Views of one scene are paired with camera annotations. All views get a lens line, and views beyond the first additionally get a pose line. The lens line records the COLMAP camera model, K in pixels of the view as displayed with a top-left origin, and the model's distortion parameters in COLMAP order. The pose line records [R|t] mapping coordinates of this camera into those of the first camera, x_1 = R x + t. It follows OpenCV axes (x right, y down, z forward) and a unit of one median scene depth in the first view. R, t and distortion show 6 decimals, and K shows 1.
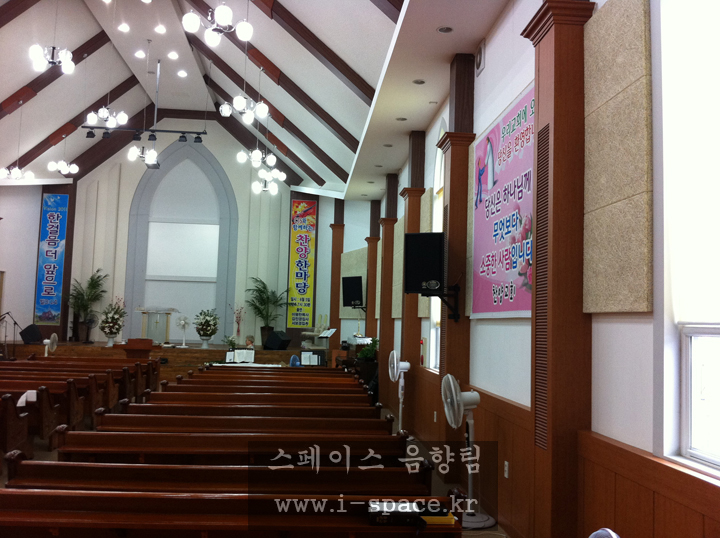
lens RADIAL K [[678.1, 0, 360.0], [0, 678.1, 269.0], [0, 0, 1]] dist [0.095687, -0.326712]
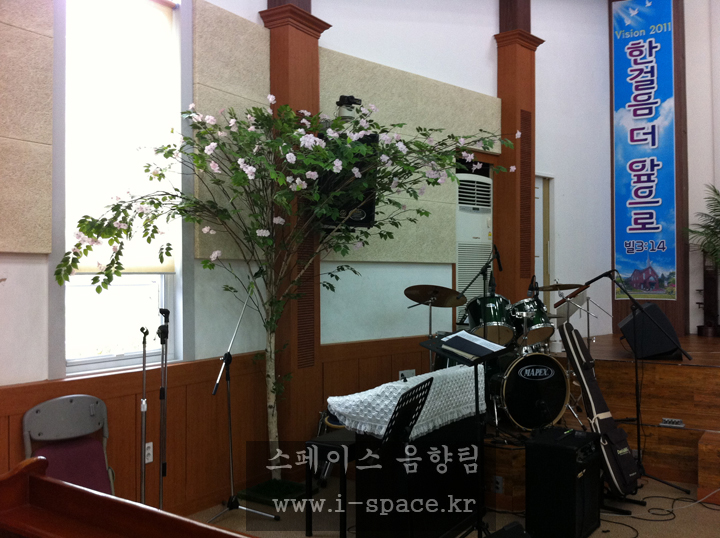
lens RADIAL K [[678.1, 0, 360.0], [0, 678.1, 269.0], [0, 0, 1]] dist [0.095687, -0.326712]
pose [[0.788412, -0.038728, -0.613928, -0.330134], [0.074042, 0.996735, 0.032209, 0.034868], [0.610676, -0.070851, 0.788705, 0.541002]]
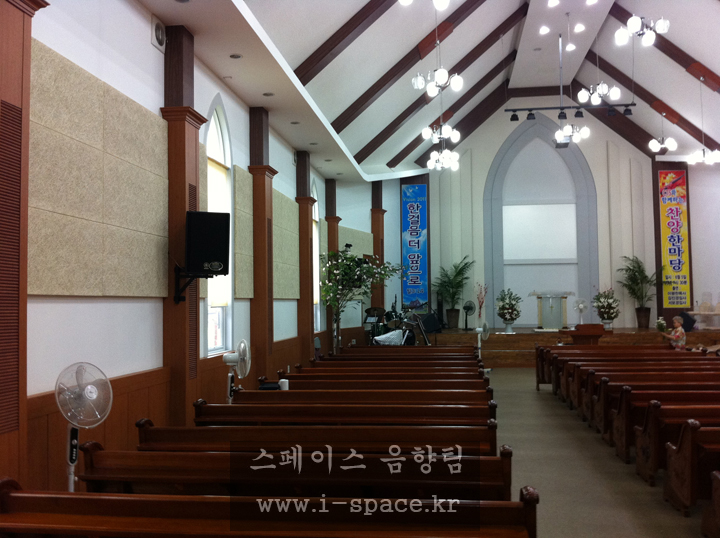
lens RADIAL K [[678.1, 0, 360.0], [0, 678.1, 269.0], [0, 0, 1]] dist [0.095687, -0.326712]
pose [[0.975583, -0.049736, -0.213924, -0.314908], [0.055449, 0.998245, 0.020786, -0.009990], [0.212515, -0.032140, 0.976629, -0.005802]]
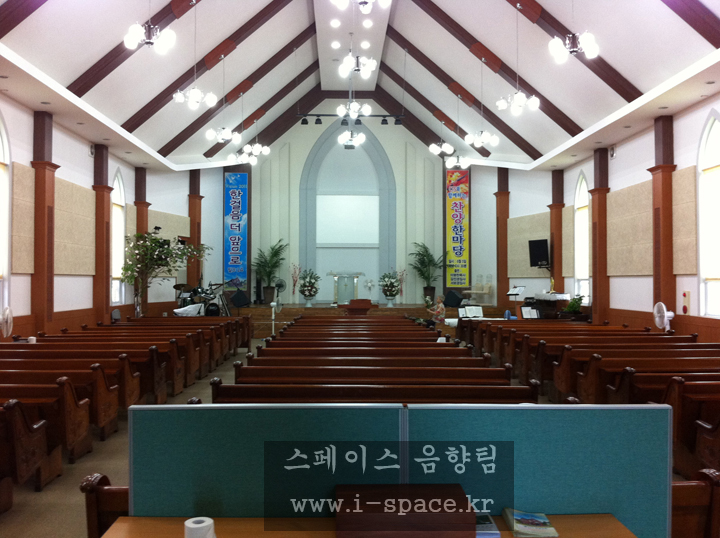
lens RADIAL K [[678.1, 0, 360.0], [0, 678.1, 269.0], [0, 0, 1]] dist [0.095687, -0.326712]
pose [[0.998351, -0.028371, -0.049897, -0.193733], [0.031279, 0.997797, 0.058511, -0.012100], [0.048127, -0.059976, 0.997039, -0.105471]]
